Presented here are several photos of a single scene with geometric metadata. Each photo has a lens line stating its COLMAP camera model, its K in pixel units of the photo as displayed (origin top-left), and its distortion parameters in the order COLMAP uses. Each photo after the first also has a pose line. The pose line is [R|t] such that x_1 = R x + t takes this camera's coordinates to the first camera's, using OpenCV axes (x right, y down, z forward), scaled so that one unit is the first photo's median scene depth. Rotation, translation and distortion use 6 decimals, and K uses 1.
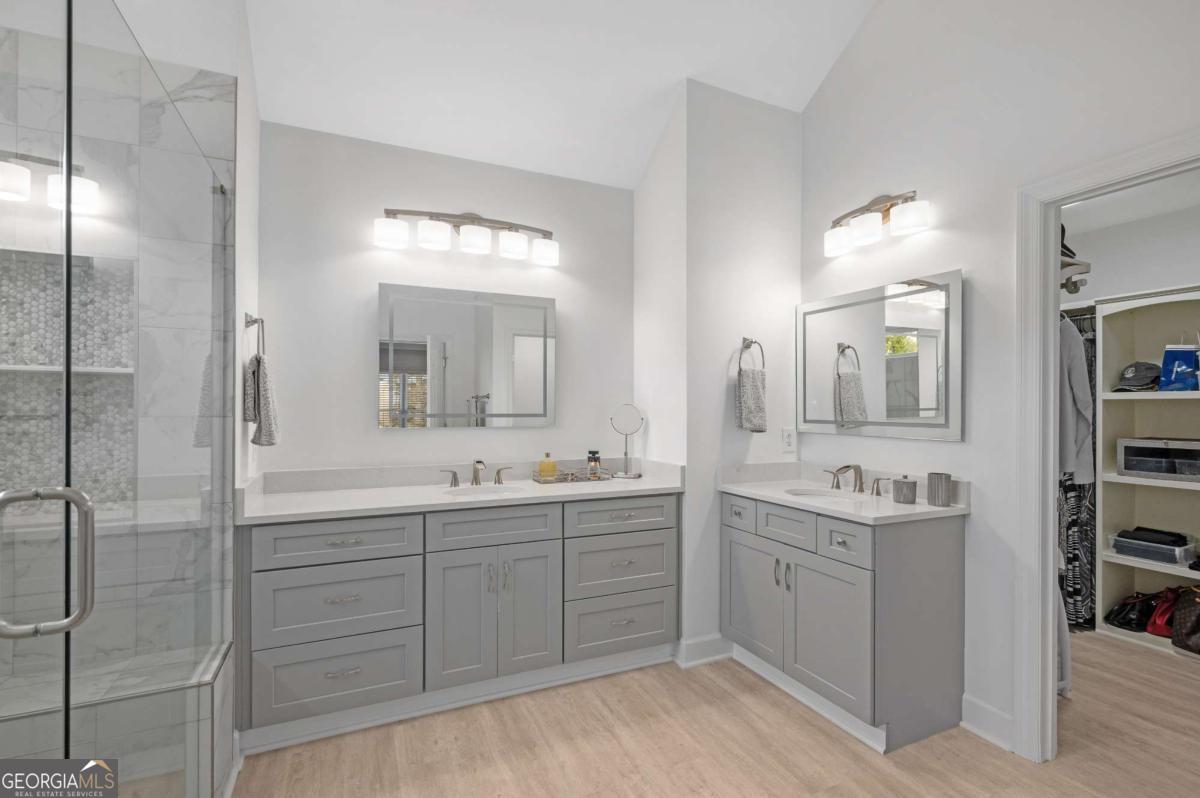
lens RADIAL K [[555.0, 0, 615.8], [0, 555.0, 403.7], [0, 0, 1]] dist [-0.000824, -0.000256]
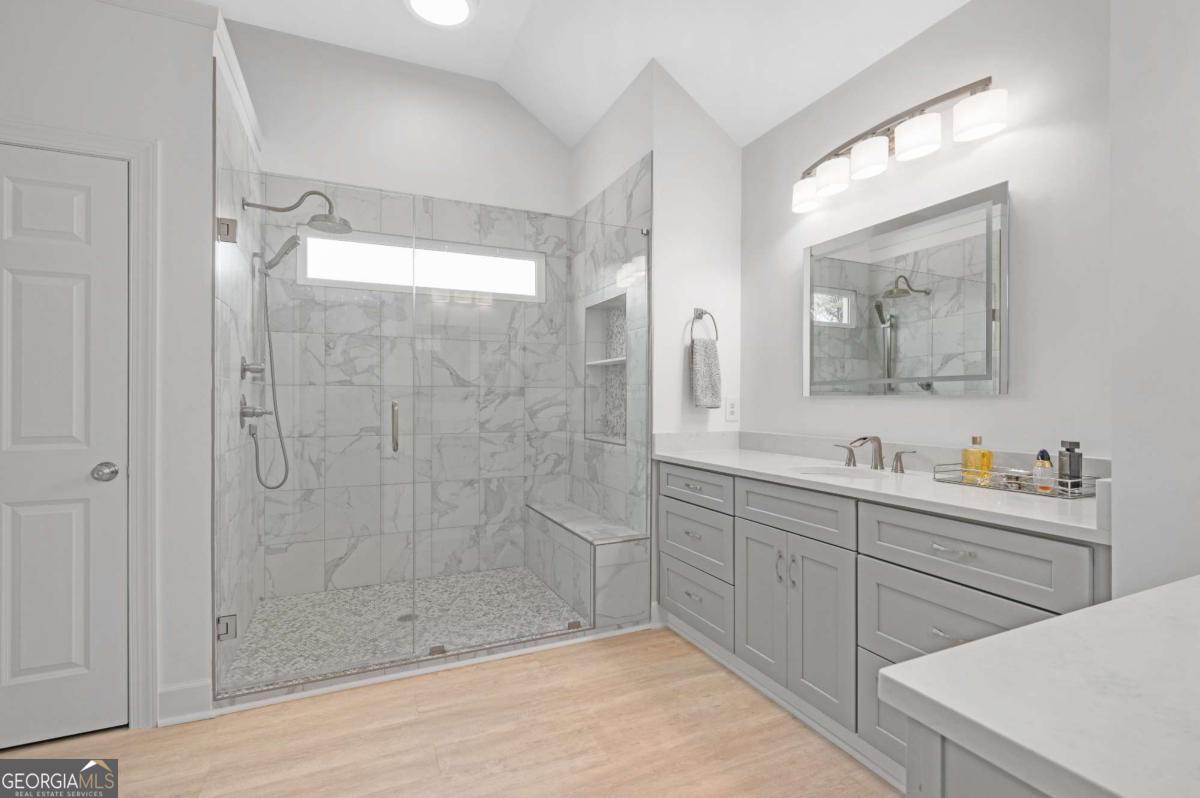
lens RADIAL K [[555.0, 0, 615.8], [0, 555.0, 403.7], [0, 0, 1]] dist [-0.000824, -0.000256]
pose [[-0.013267, -0.002994, -0.999908, 0.611381], [0.004321, 0.999986, -0.003052, 0.062618], [0.999903, -0.004361, -0.013254, 0.733629]]
